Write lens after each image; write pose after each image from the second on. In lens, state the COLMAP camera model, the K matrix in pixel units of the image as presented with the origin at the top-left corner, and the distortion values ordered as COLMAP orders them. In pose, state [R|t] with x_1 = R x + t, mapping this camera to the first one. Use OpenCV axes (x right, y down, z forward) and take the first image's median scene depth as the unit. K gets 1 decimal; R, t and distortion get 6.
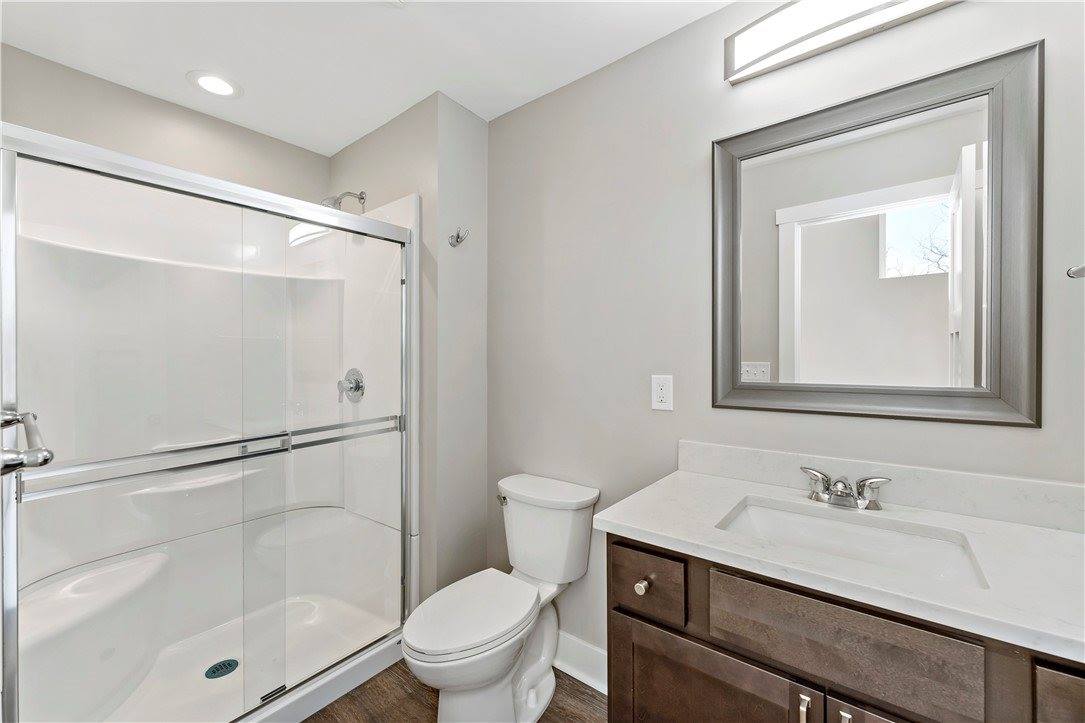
lens RADIAL K [[432.6, 0, 538.8], [0, 432.6, 363.5], [0, 0, 1]] dist [0.001062, -0.000265]
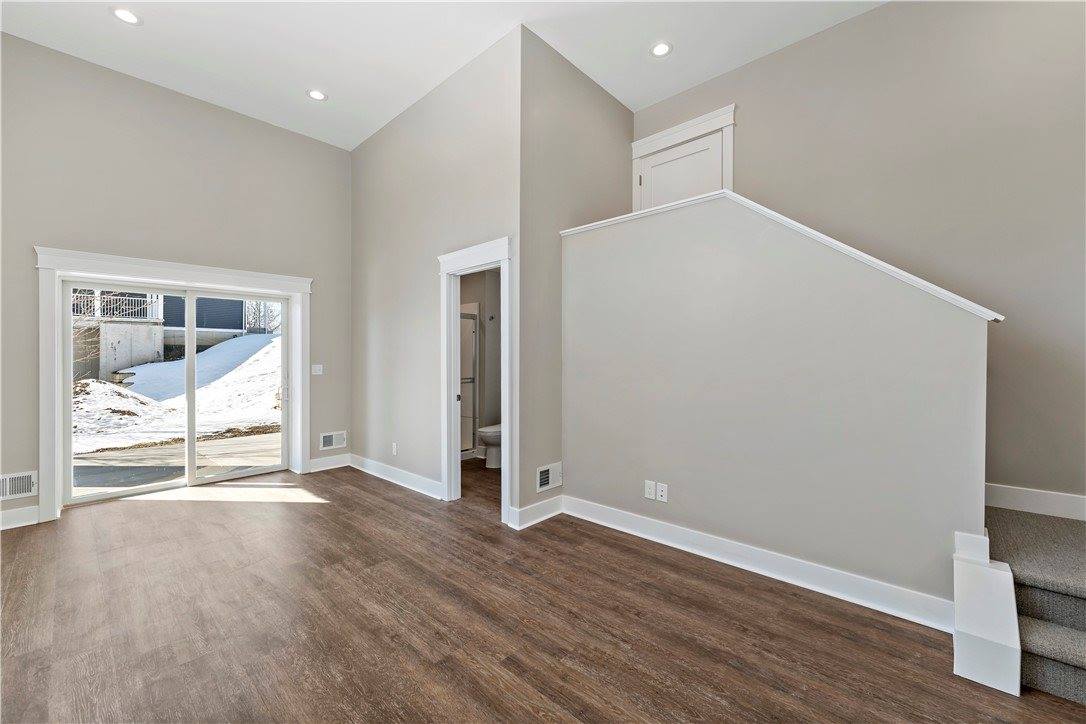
lens RADIAL K [[433.0, 0, 550.5], [0, 433.0, 358.3], [0, 0, 1]] dist [0.001062, -0.000265]
pose [[0.996910, 0.003314, -0.078481, 0.433594], [-0.003297, 0.999995, 0.000348, -0.012316], [0.078482, -0.000088, 0.996916, -1.877597]]
